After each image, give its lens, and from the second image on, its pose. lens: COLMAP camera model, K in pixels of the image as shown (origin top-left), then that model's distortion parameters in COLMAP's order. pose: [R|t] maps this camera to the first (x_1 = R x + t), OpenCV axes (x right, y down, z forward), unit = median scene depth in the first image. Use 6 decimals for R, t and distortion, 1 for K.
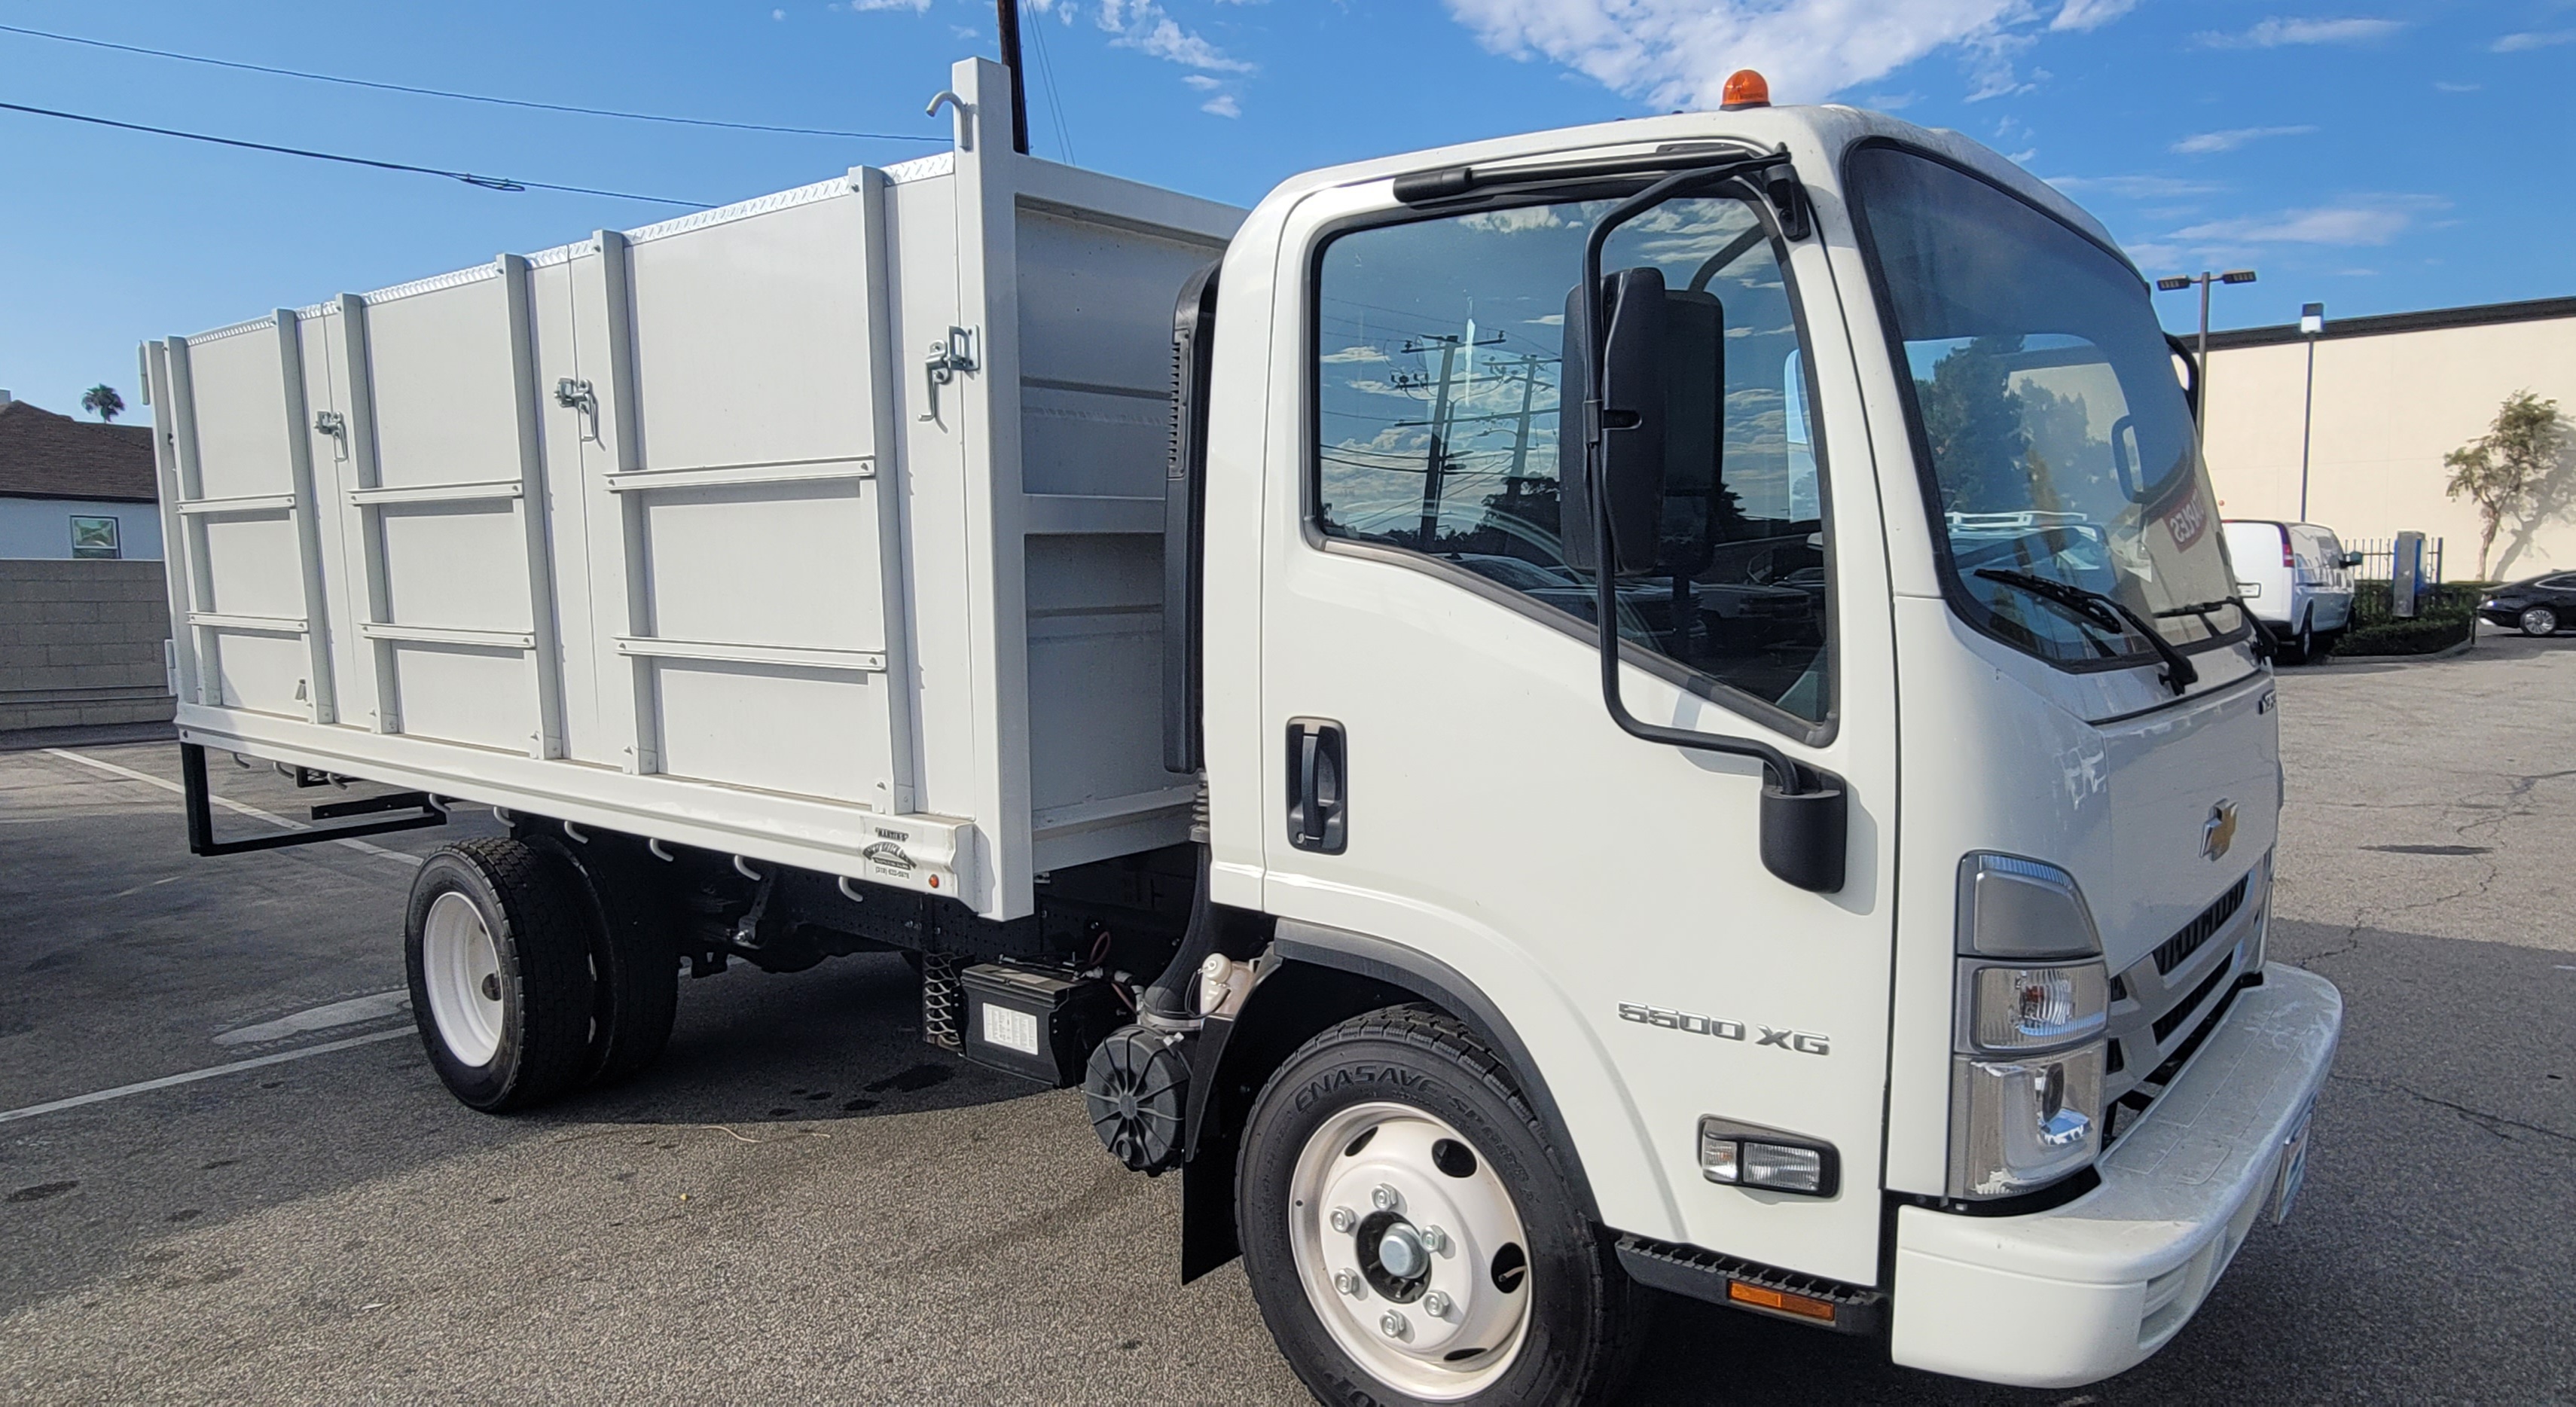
lens RADIAL K [[1640.0, 0, 1289.7], [0, 1640.0, 745.5], [0, 0, 1]] dist [0.000811, 0.001822]
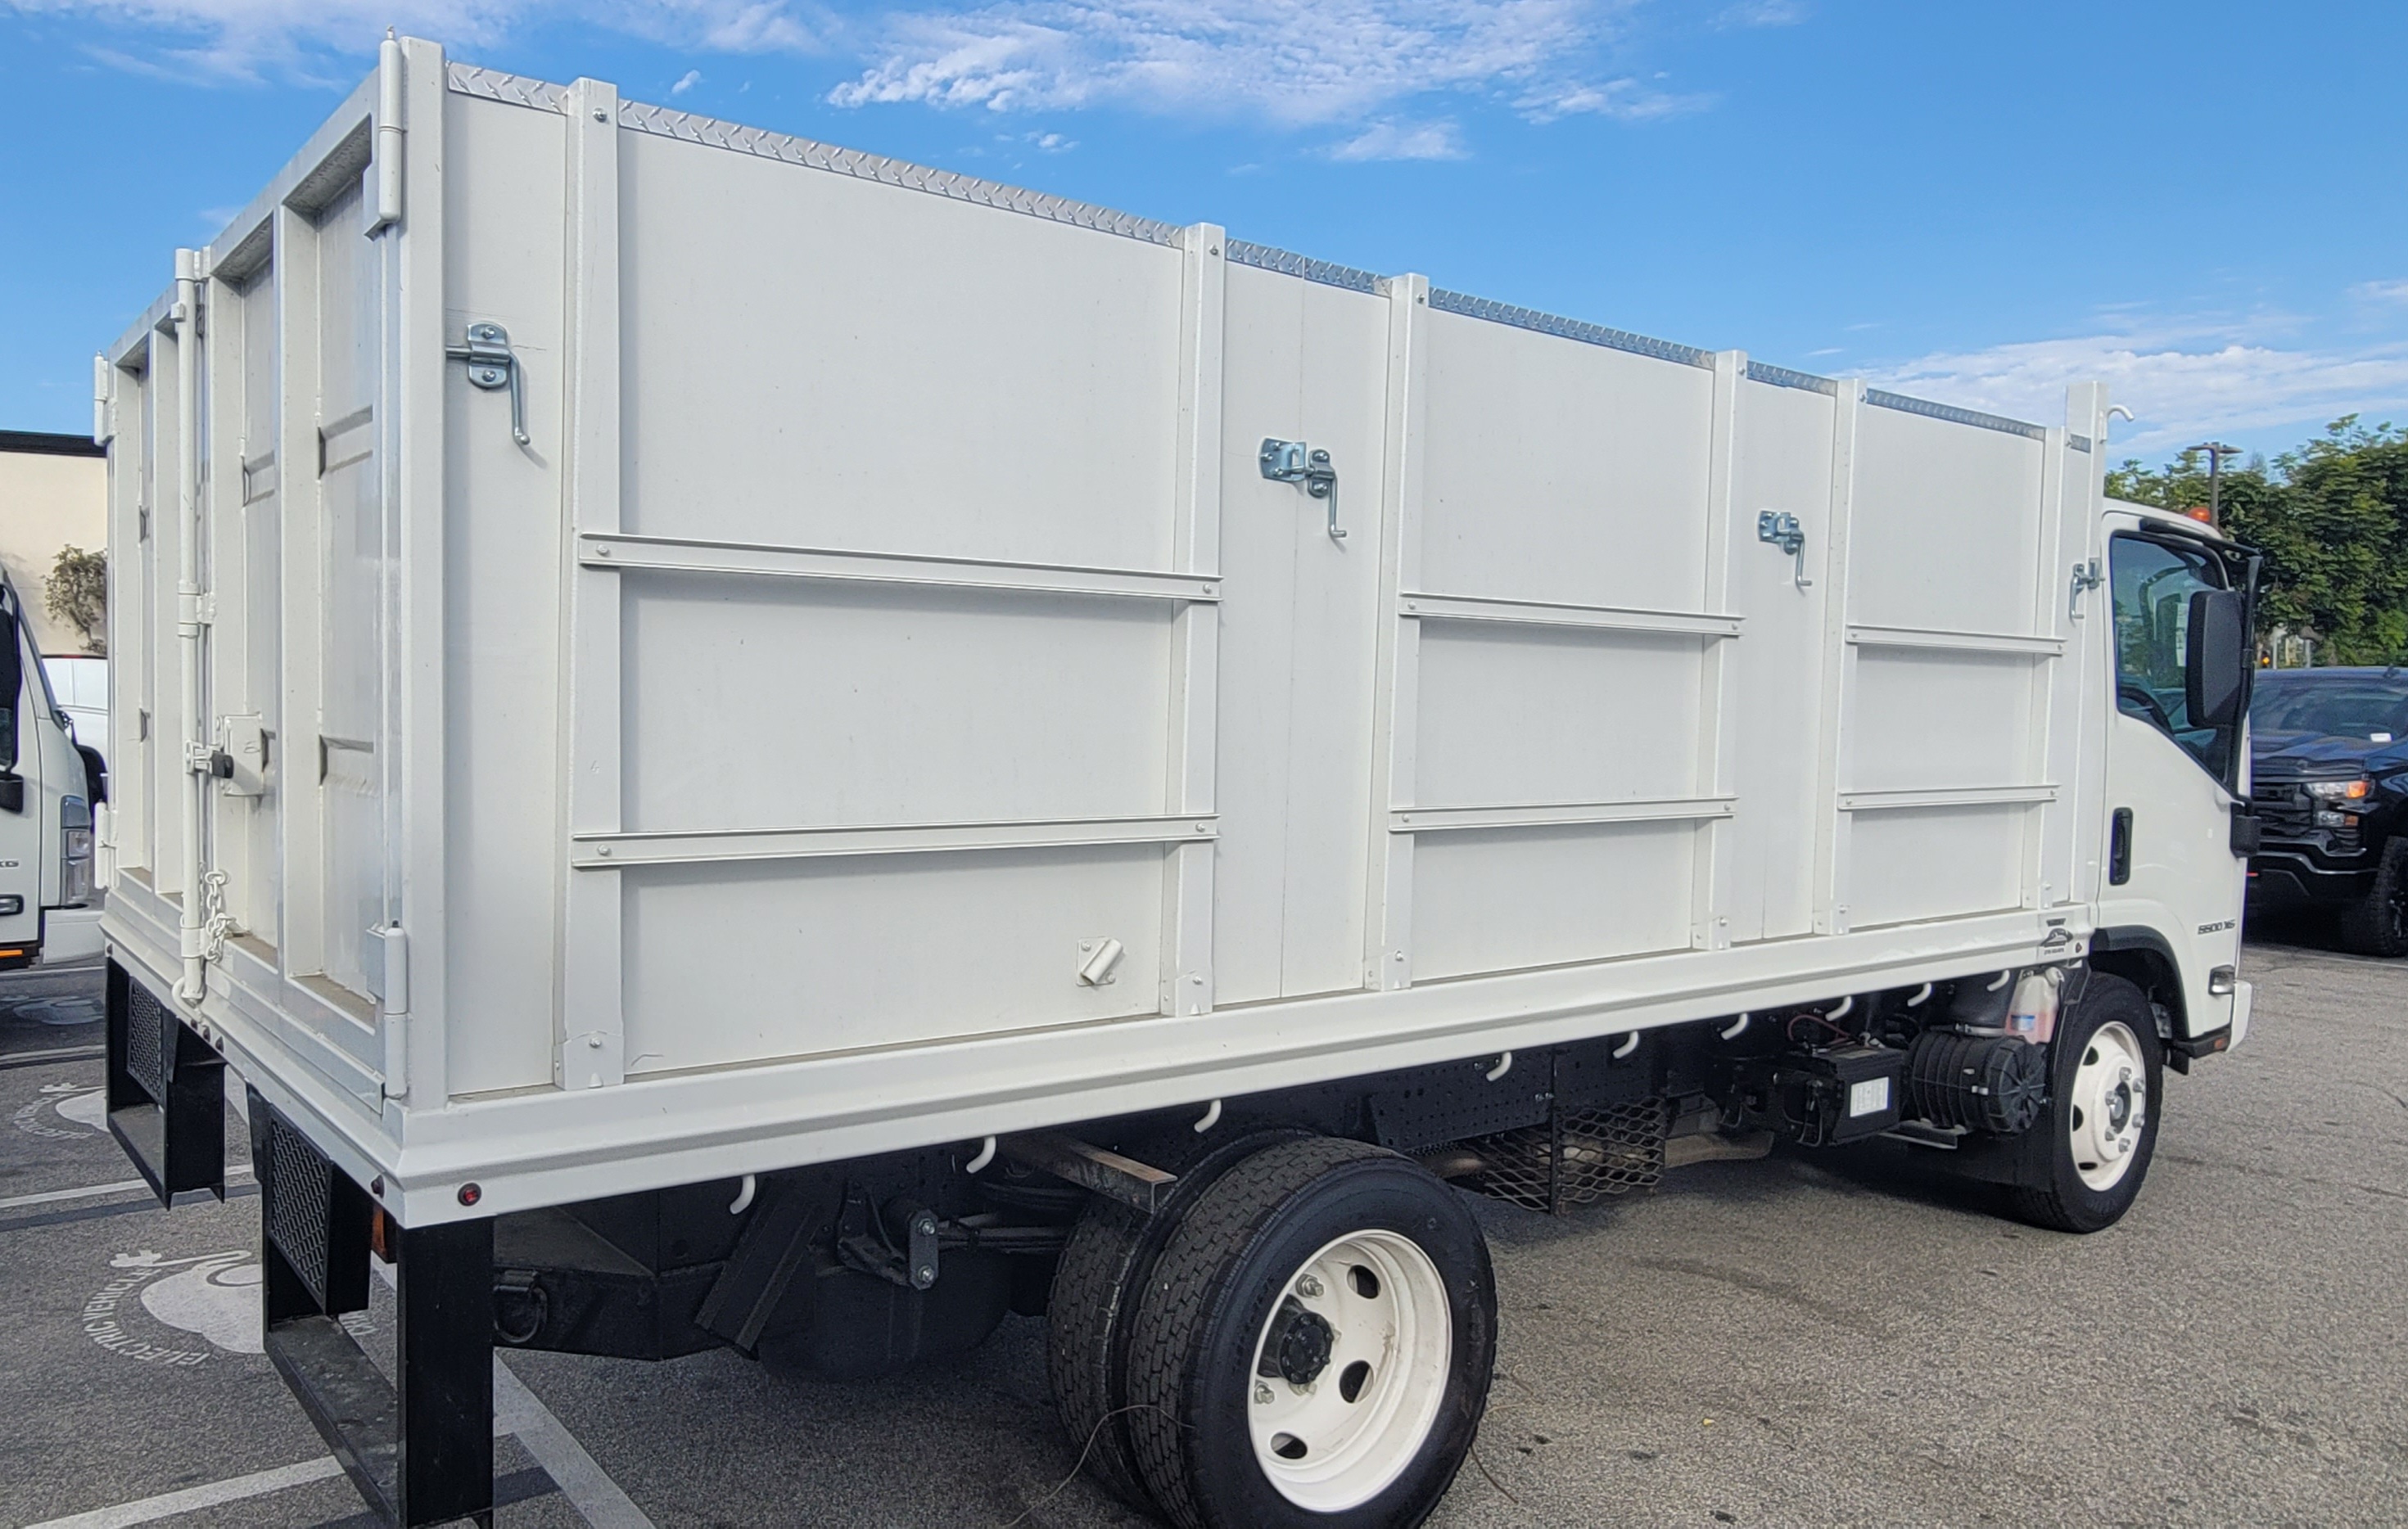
lens RADIAL K [[1884.0, 0, 1073.5], [0, 1884.0, 777.6], [0, 0, 1]] dist [-0.036587, 0.049073]
pose [[0.210976, -0.040695, 0.976644, -1.933645], [0.091793, 0.995543, 0.021653, -0.172469], [-0.973172, 0.085081, 0.213772, 1.480508]]
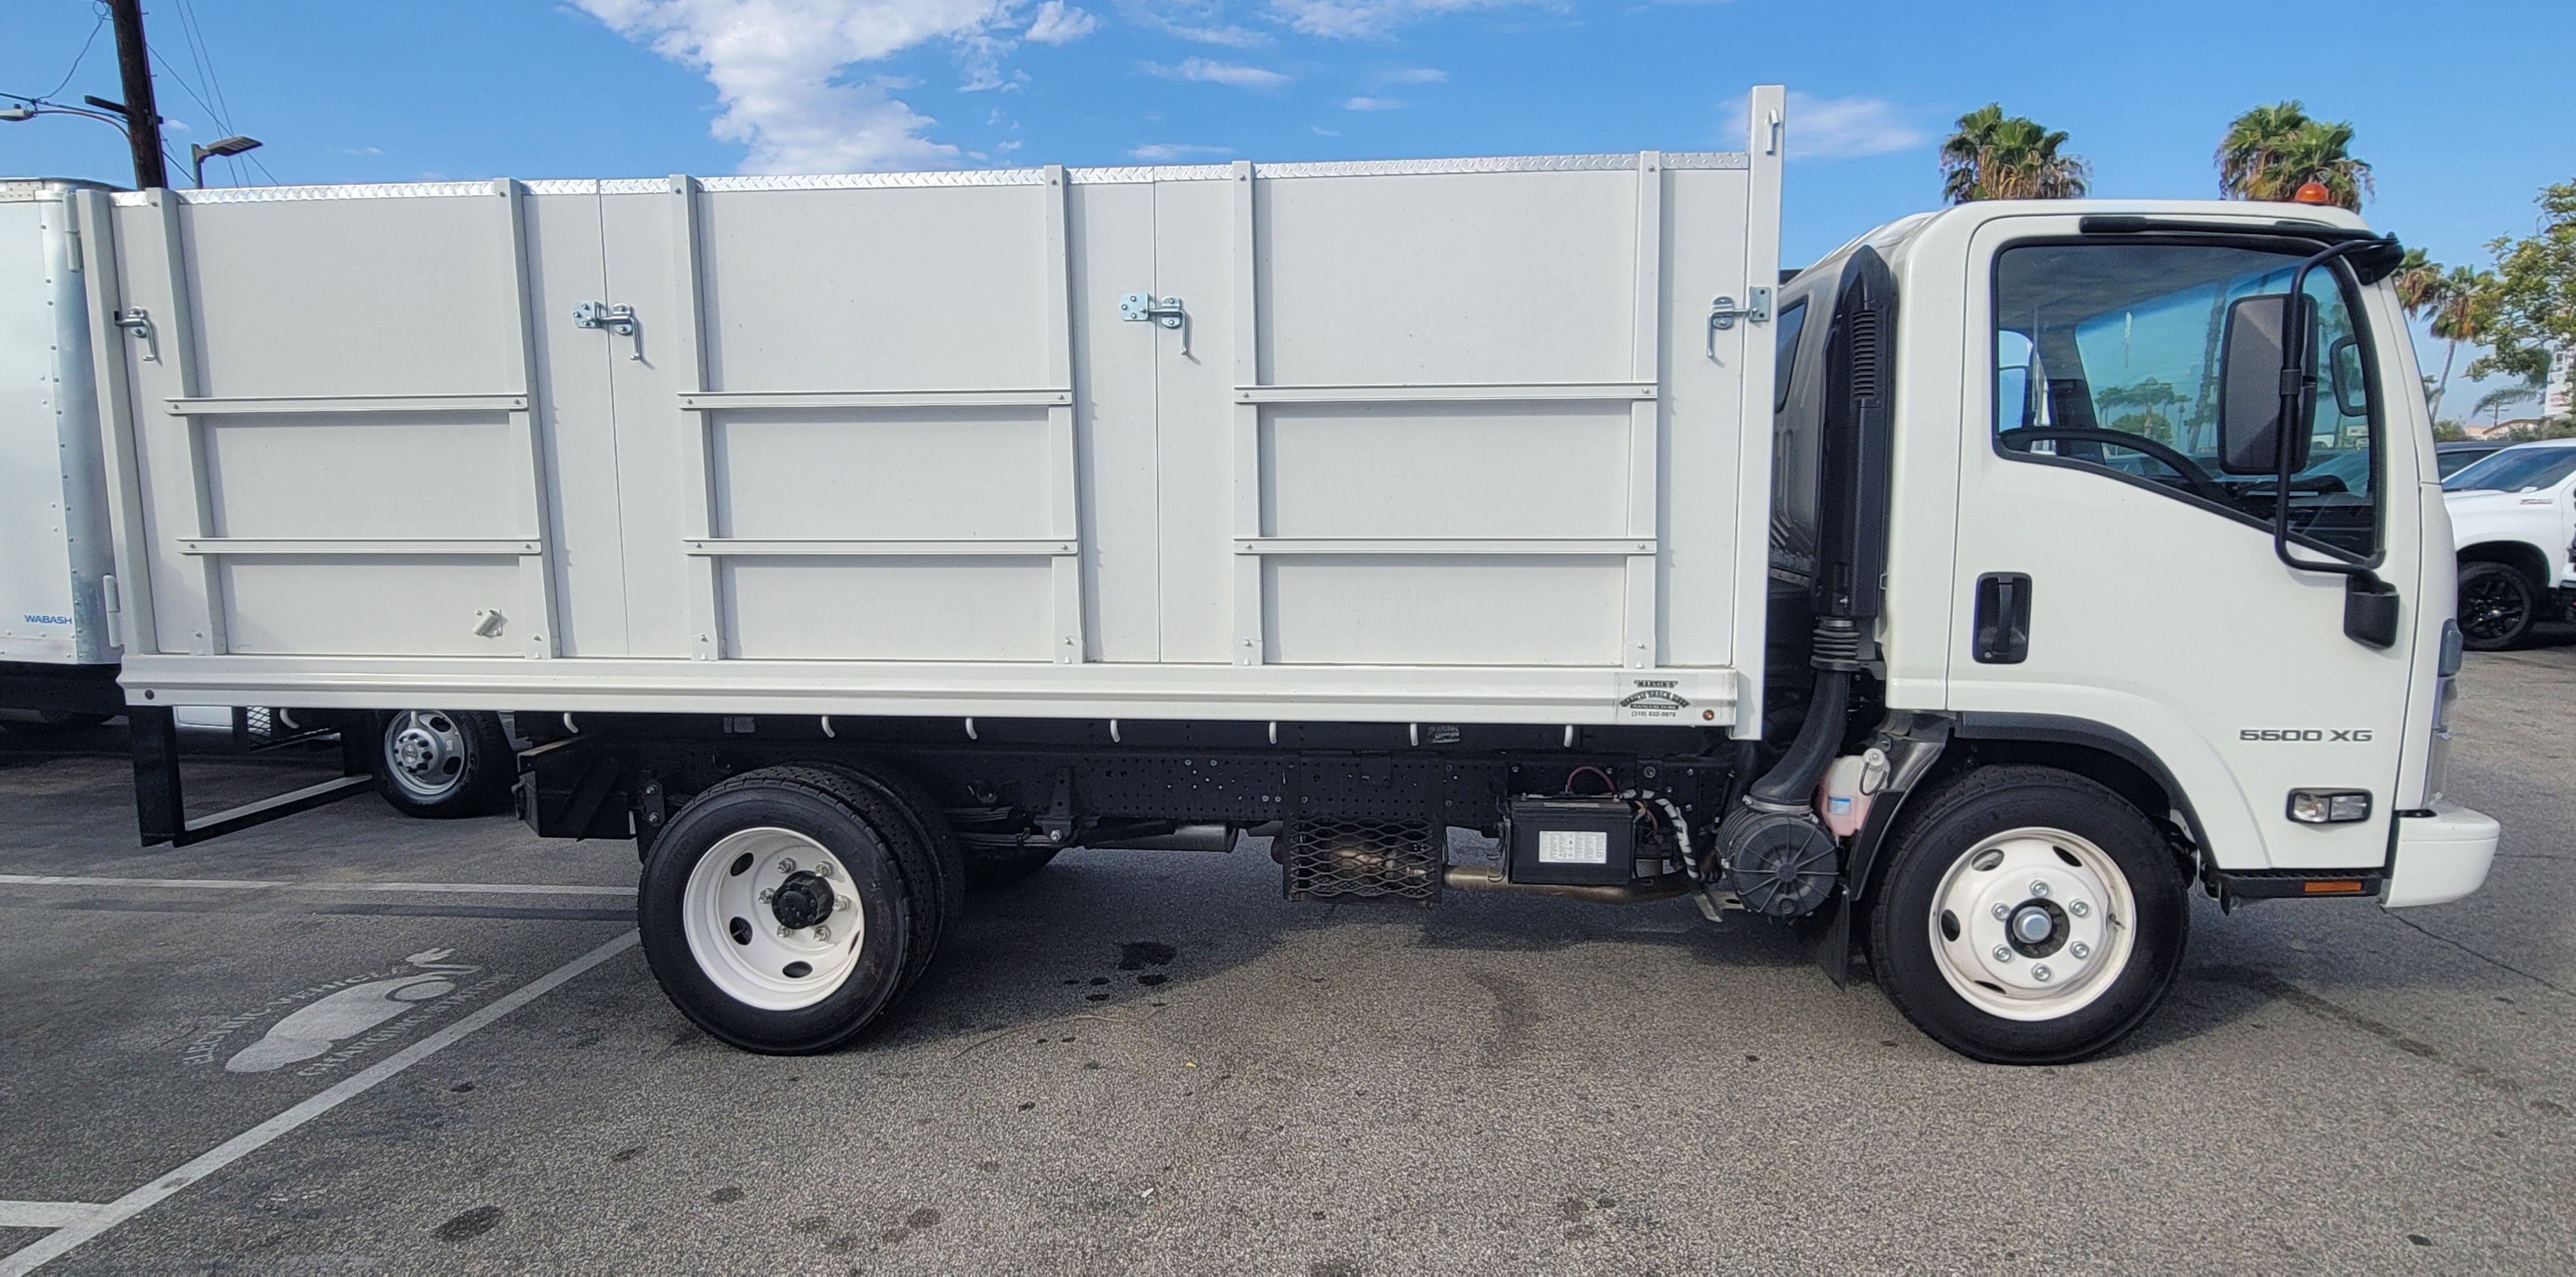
lens RADIAL K [[1497.8, 0, 1290.1], [0, 1497.8, 676.1], [0, 0, 1]] dist [-0.002513, 0.000343]
pose [[0.839895, -0.065596, 0.538770, -1.123133], [0.063330, 0.997733, 0.022750, 0.004762], [-0.539041, 0.015012, 0.842146, 0.186573]]
